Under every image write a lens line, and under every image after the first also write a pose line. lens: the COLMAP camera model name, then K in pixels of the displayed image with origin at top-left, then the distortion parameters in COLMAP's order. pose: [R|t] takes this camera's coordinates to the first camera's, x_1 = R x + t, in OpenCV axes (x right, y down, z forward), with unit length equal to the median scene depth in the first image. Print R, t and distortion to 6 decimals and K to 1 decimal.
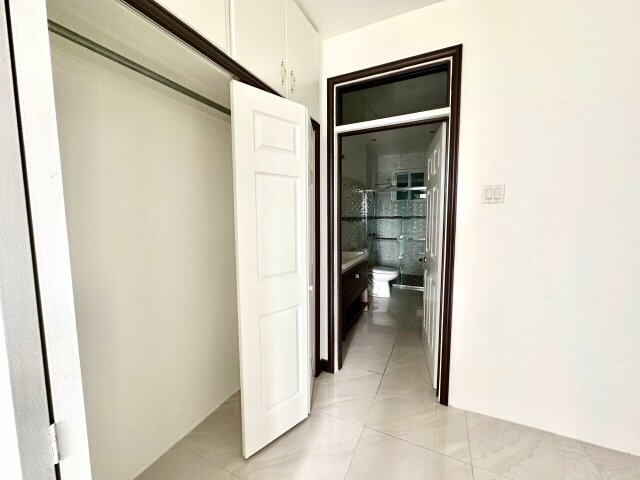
lens RADIAL K [[255.7, 0, 318.0], [0, 255.7, 238.3], [0, 0, 1]] dist [-0.008941, 0.000776]
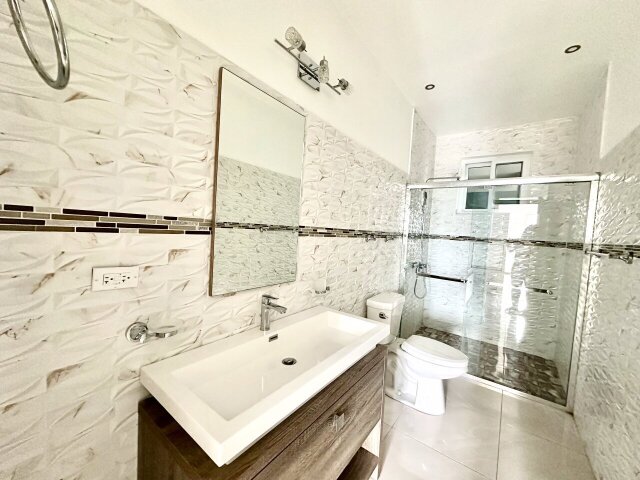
lens RADIAL K [[255.7, 0, 323.6], [0, 255.7, 242.5], [0, 0, 1]] dist [-0.008941, 0.000776]
pose [[0.982078, 0.069054, -0.175370, 0.104713], [-0.075833, 0.996599, -0.032250, -0.031477], [0.172547, 0.044971, 0.983974, 0.405764]]
